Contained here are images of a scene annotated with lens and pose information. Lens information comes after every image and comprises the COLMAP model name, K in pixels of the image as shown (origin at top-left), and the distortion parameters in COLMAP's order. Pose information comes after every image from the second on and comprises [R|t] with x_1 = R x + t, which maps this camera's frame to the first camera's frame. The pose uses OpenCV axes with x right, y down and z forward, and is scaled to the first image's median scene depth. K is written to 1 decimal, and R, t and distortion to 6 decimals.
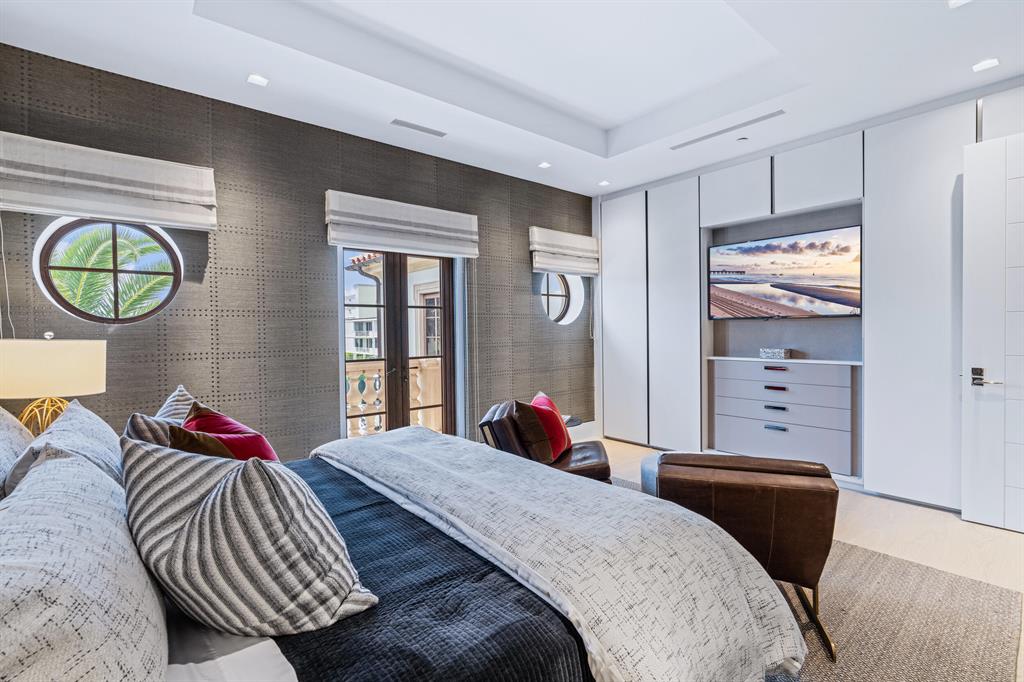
lens RADIAL K [[463.8, 0, 509.3], [0, 463.8, 338.4], [0, 0, 1]] dist [-0.014668, 0.006854]
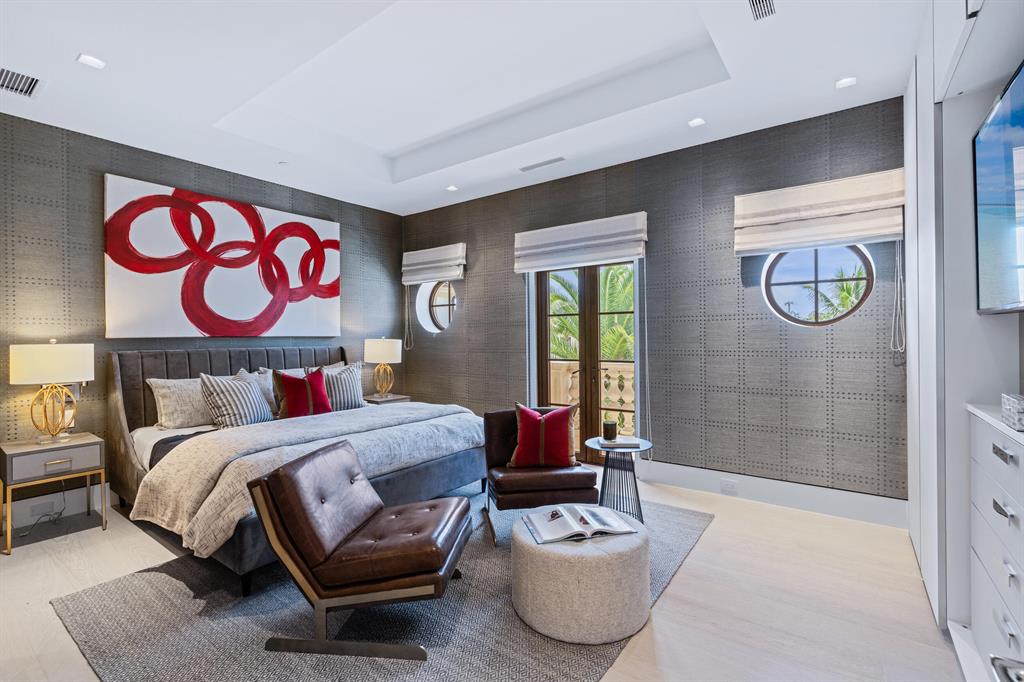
lens RADIAL K [[463.8, 0, 509.3], [0, 463.8, 338.4], [0, 0, 1]] dist [-0.014668, 0.006854]
pose [[0.257536, 0.003305, -0.966263, 0.790672], [-0.014415, 0.999896, -0.000422, -0.006641], [0.966161, 0.014037, 0.257557, 0.528151]]
